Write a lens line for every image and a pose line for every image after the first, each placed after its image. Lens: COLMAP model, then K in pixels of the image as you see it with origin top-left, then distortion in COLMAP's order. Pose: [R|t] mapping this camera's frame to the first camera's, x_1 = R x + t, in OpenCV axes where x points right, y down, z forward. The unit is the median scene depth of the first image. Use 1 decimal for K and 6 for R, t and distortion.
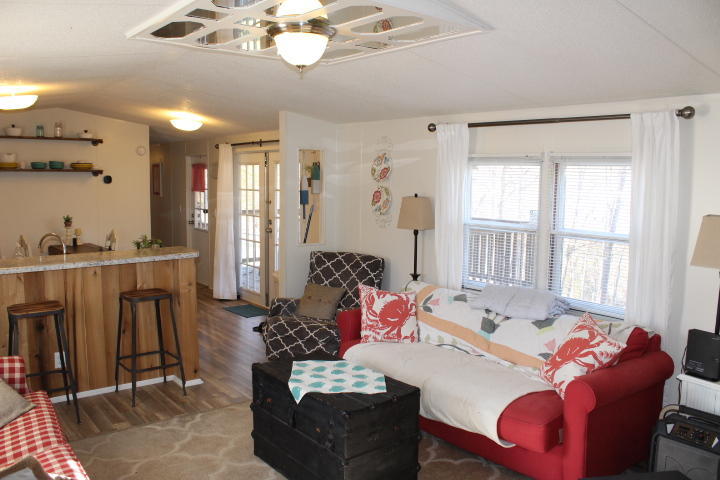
lens RADIAL K [[598.5, 0, 359.5], [0, 598.5, 240.9], [0, 0, 1]] dist [-0.110675, 0.039082]
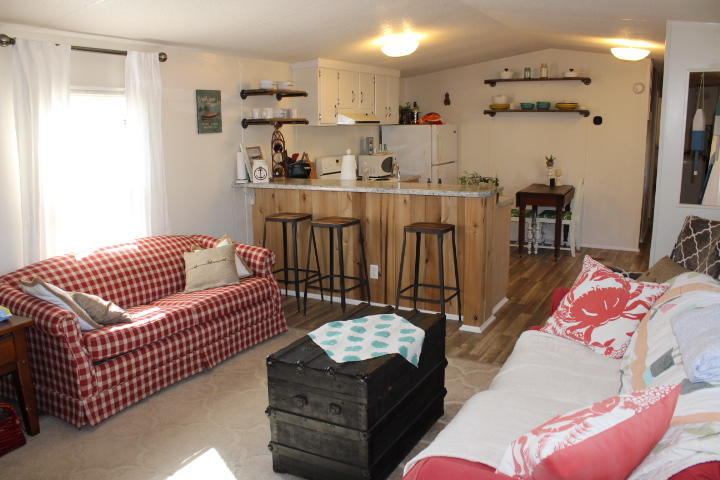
lens RADIAL K [[598.5, 0, 361.0], [0, 598.5, 239.7], [0, 0, 1]] dist [-0.110675, 0.039082]
pose [[0.404959, 0.162665, -0.899749, 0.493532], [-0.090291, 0.986352, 0.137683, -0.018088], [0.909866, 0.025483, 0.414119, 0.442642]]
